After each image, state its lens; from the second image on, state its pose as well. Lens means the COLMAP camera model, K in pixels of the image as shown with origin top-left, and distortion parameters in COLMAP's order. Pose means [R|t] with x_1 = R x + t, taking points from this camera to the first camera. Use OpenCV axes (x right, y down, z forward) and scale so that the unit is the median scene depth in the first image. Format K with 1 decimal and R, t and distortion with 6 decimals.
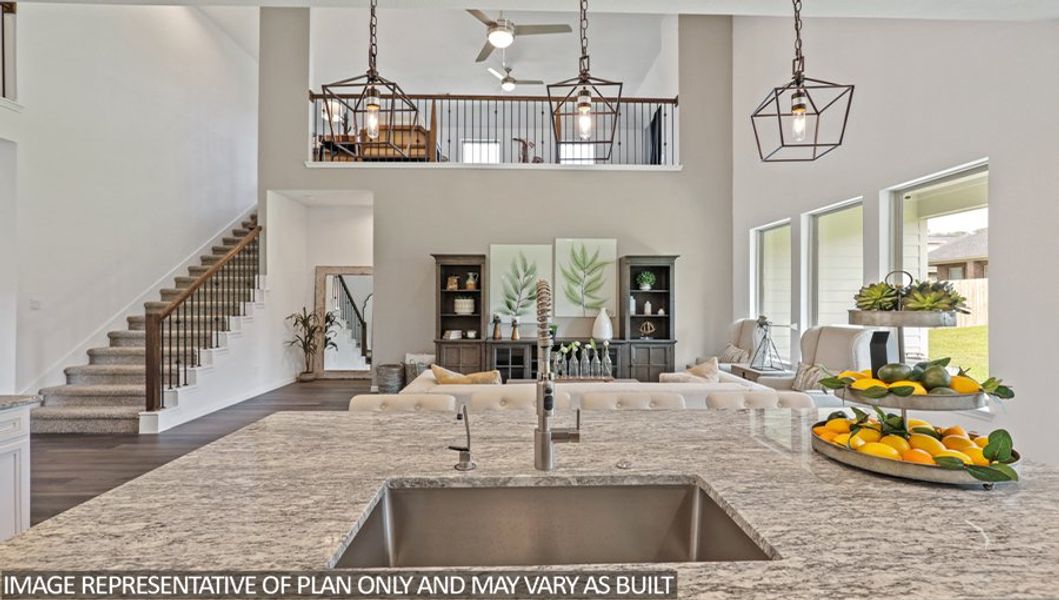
lens RADIAL K [[490.2, 0, 530.9], [0, 490.2, 300.1], [0, 0, 1]] dist [-0.014882, 0.004660]
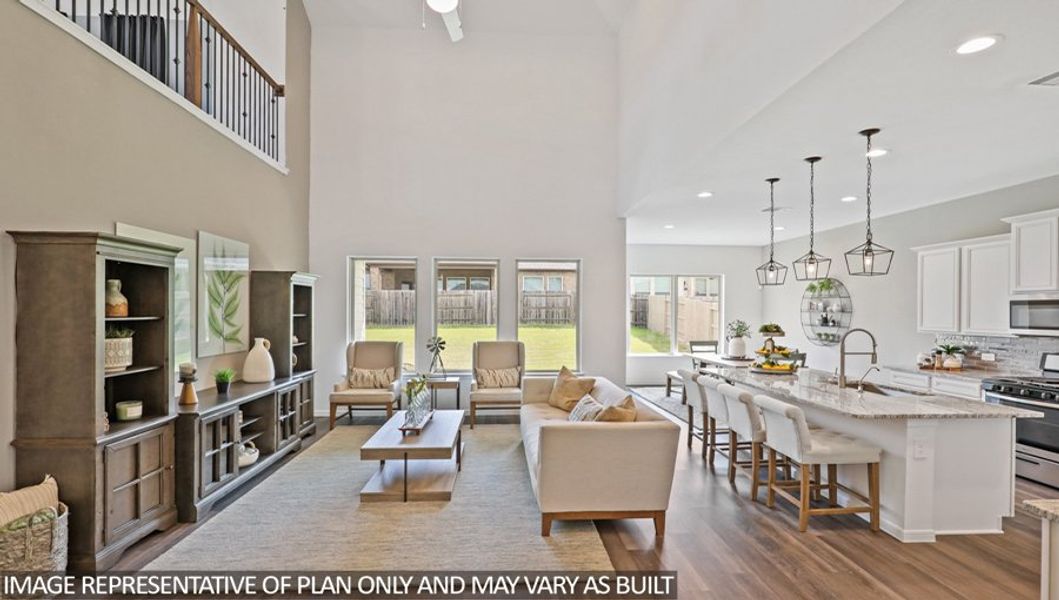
lens RADIAL K [[490.2, 0, 528.5], [0, 490.2, 312.5], [0, 0, 1]] dist [-0.014882, 0.004660]
pose [[-0.037165, -0.006112, 0.999290, -0.587633], [-0.004293, 0.999973, 0.005957, -0.028793], [-0.999300, -0.004069, -0.037191, 0.617625]]
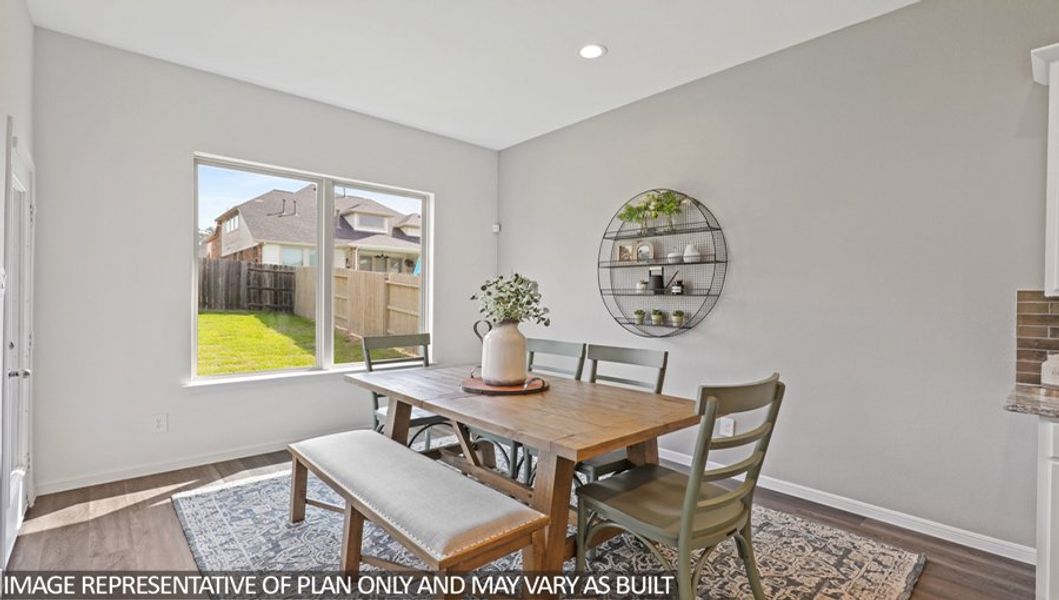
lens RADIAL K [[490.2, 0, 525.5], [0, 490.2, 300.9], [0, 0, 1]] dist [-0.014882, 0.004660]
pose [[-0.641439, -0.010159, 0.767107, 0.226146], [-0.010719, 0.999933, 0.004279, 0.013417], [-0.767100, -0.005478, -0.641505, 0.328134]]
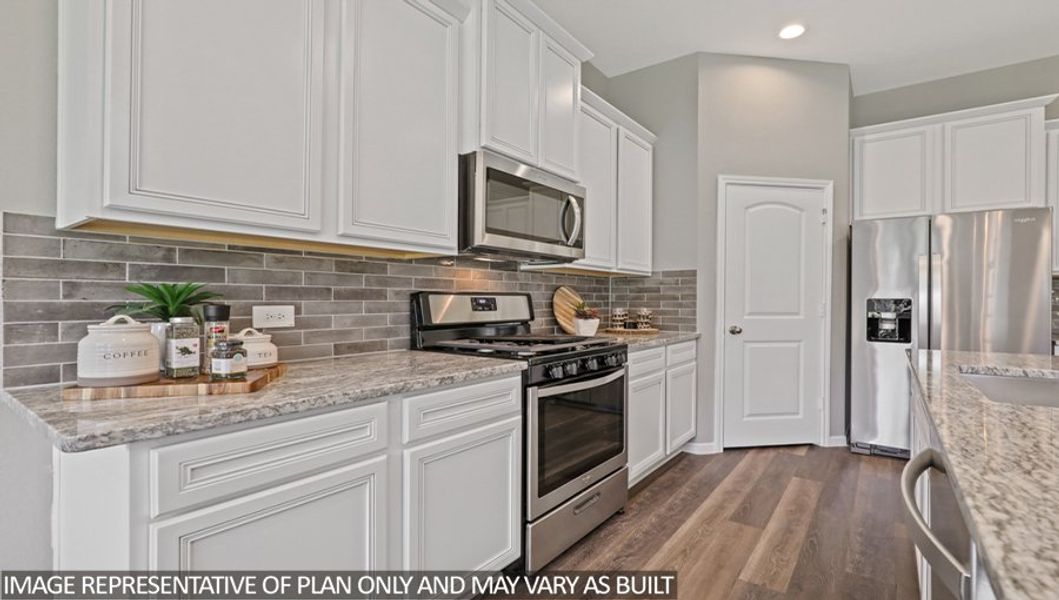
lens RADIAL K [[490.2, 0, 538.0], [0, 490.2, 299.0], [0, 0, 1]] dist [-0.014882, 0.004660]
pose [[-0.610221, -0.004093, -0.792221, 0.286229], [-0.006946, 0.999976, 0.000184, 0.034128], [0.792201, 0.005615, -0.610234, 0.113393]]
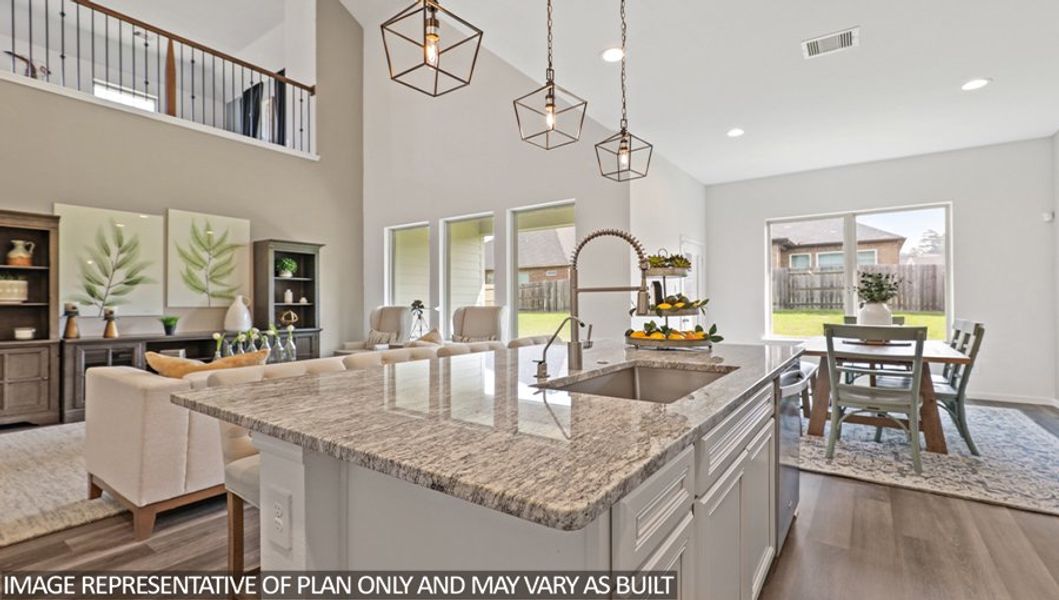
lens RADIAL K [[477.3, 0, 531.0], [0, 477.3, 299.7], [0, 0, 1]] dist [0.001781, 0.000106]
pose [[0.602673, 0.003122, 0.797982, -0.218616], [0.005339, 0.999954, -0.007945, 0.031891], [-0.797971, 0.009049, 0.602628, 0.060153]]
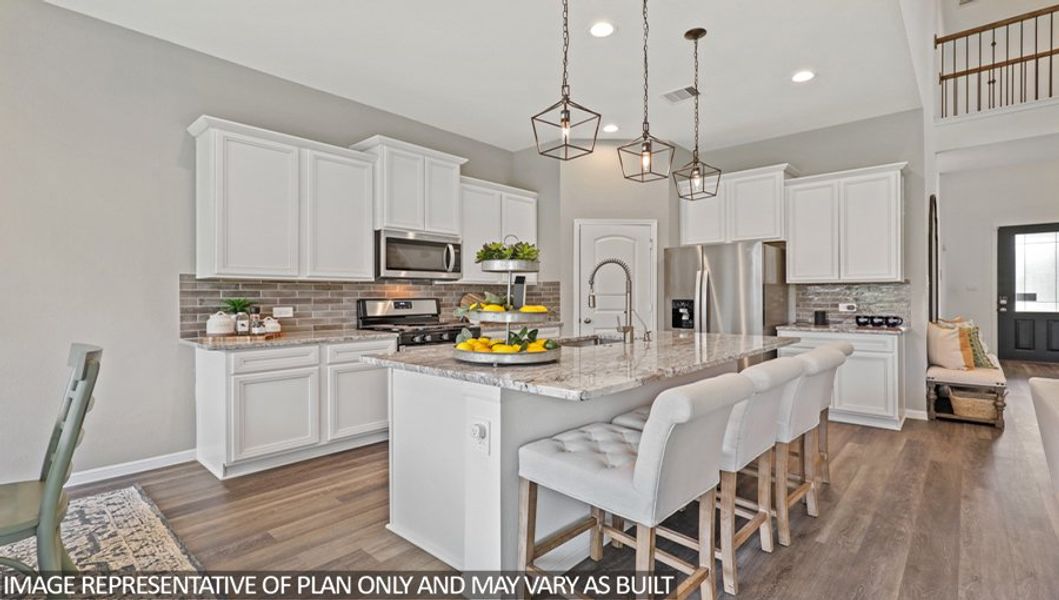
lens RADIAL K [[490.2, 0, 537.7], [0, 490.2, 293.3], [0, 0, 1]] dist [-0.014882, 0.004660]
pose [[-0.688238, -0.002943, -0.725479, 0.370954], [0.001023, 0.999987, -0.005028, 0.025920], [0.725484, -0.004203, -0.688226, 0.438224]]
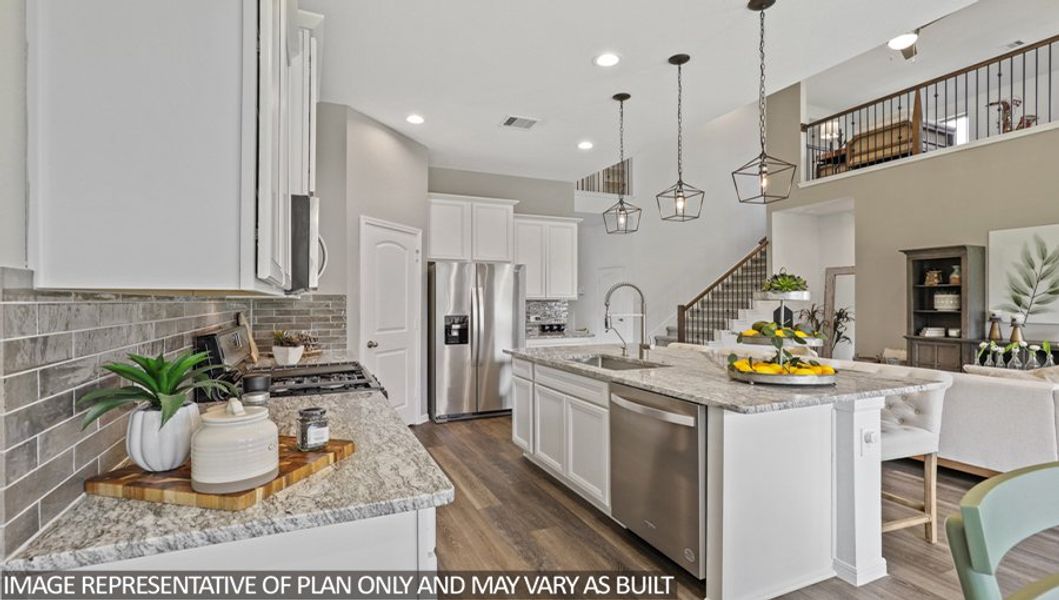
lens RADIAL K [[490.2, 0, 529.5], [0, 490.2, 302.7], [0, 0, 1]] dist [-0.014882, 0.004660]
pose [[0.382623, -0.000042, -0.923905, 0.406077], [0.000488, 1.000000, 0.000157, 0.012702], [0.923905, -0.000511, 0.382622, -0.084368]]
